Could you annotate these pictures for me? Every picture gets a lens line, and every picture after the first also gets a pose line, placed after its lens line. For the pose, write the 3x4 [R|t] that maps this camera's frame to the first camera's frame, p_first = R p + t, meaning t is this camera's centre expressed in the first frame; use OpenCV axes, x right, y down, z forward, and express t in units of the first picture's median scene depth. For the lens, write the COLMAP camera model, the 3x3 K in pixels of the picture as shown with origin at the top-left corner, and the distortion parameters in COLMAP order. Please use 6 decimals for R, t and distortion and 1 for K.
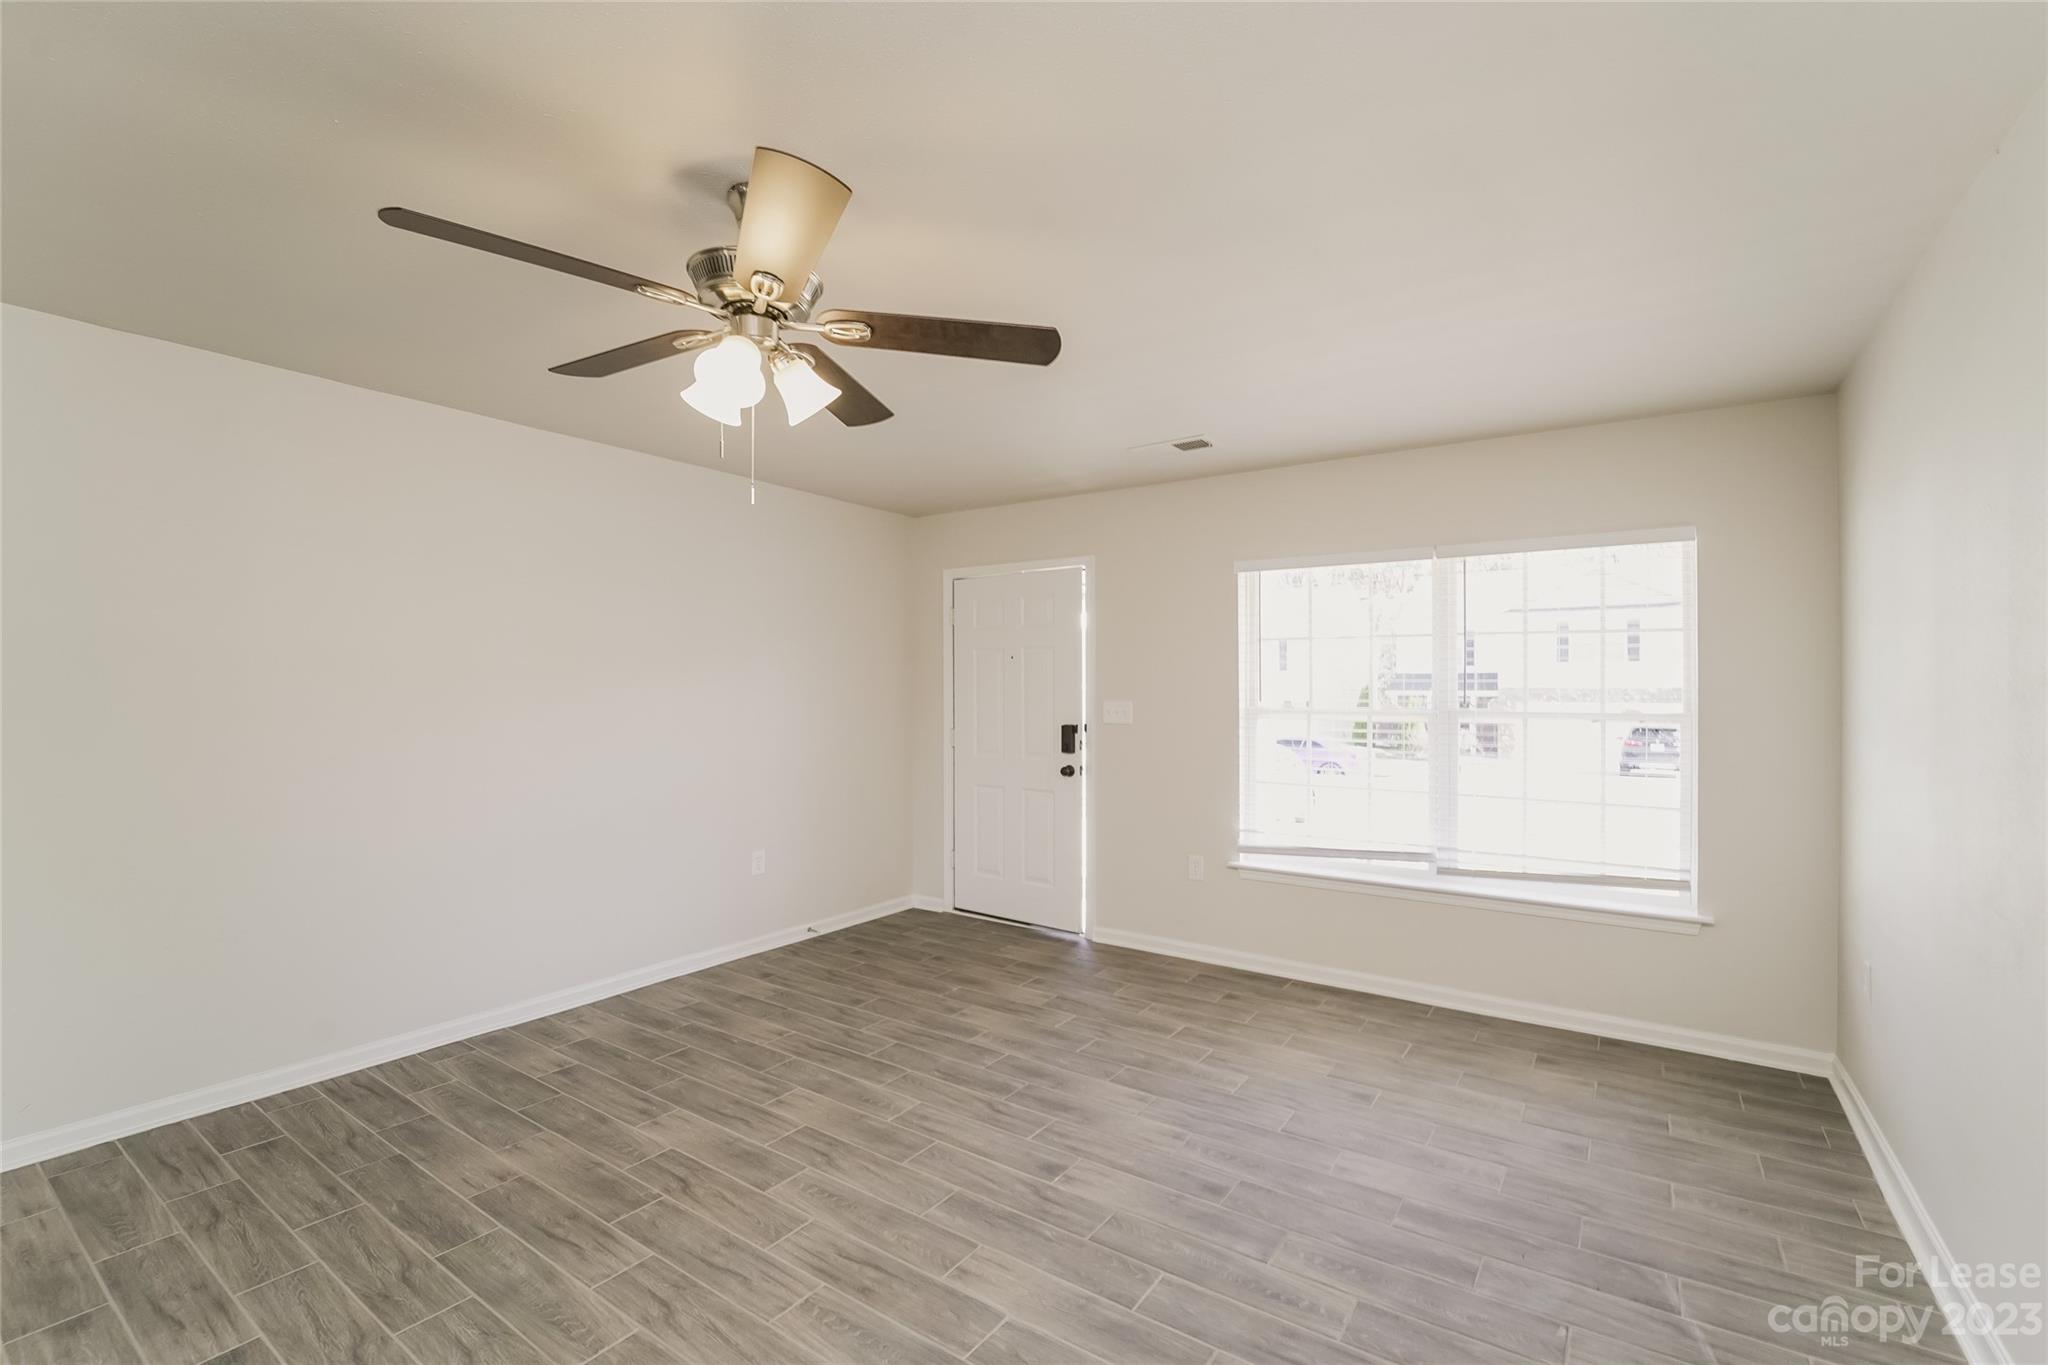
lens RADIAL K [[825.9, 0, 1010.8], [0, 825.9, 680.9], [0, 0, 1]] dist [-0.011178, -0.001754]
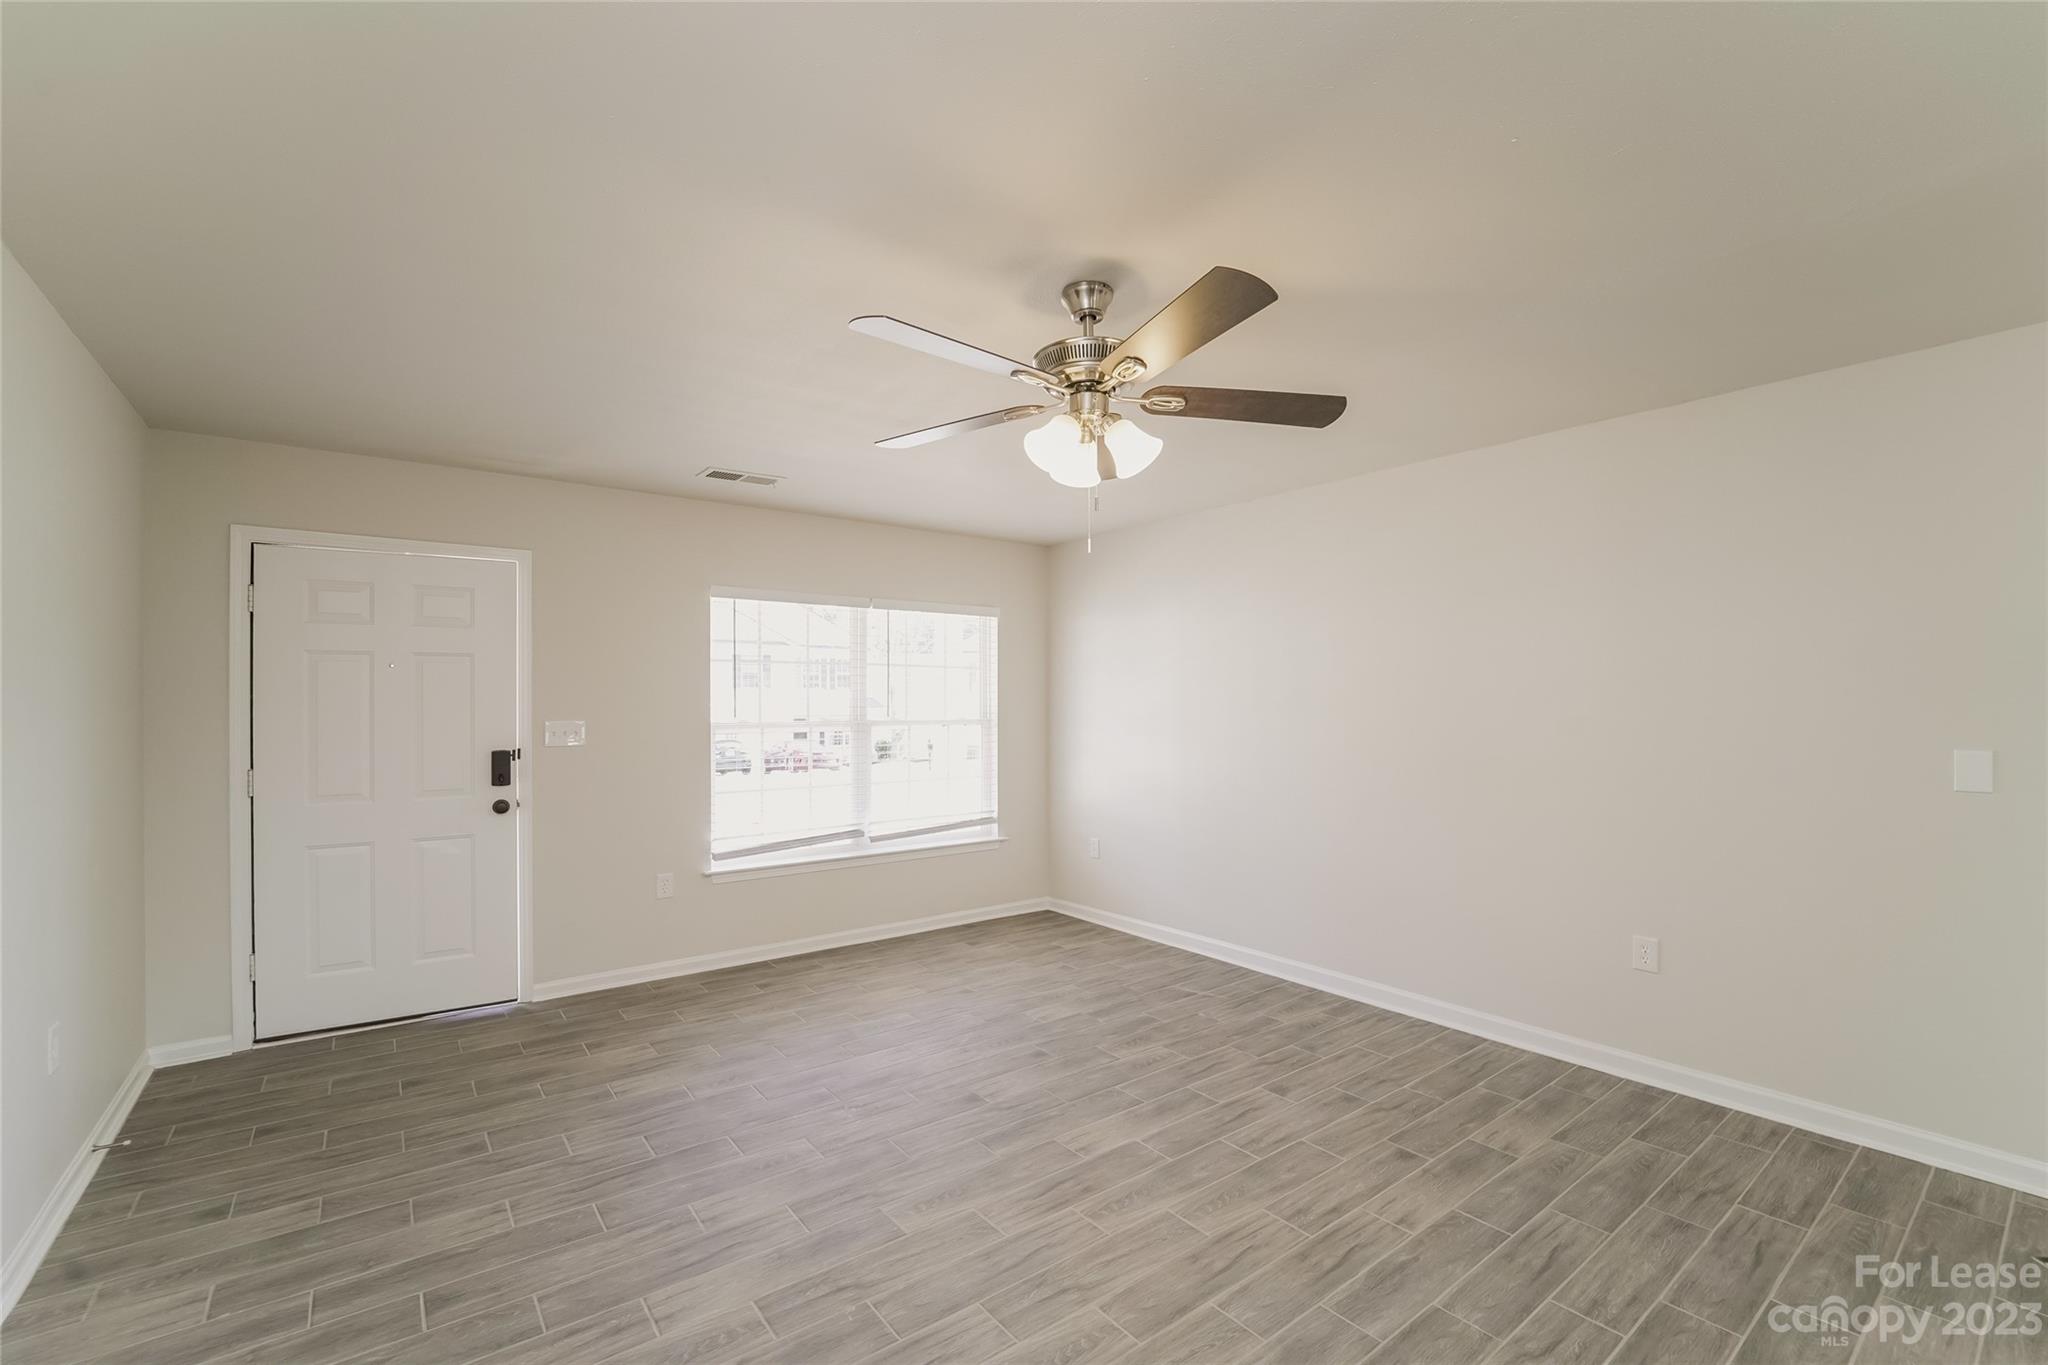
lens RADIAL K [[825.9, 0, 984.9], [0, 825.9, 687.7], [0, 0, 1]] dist [-0.011178, -0.001754]
pose [[0.382179, 0.014850, 0.923969, -0.685172], [-0.006117, 0.999890, -0.013540, -0.002525], [-0.924068, -0.000477, 0.382228, 0.323308]]
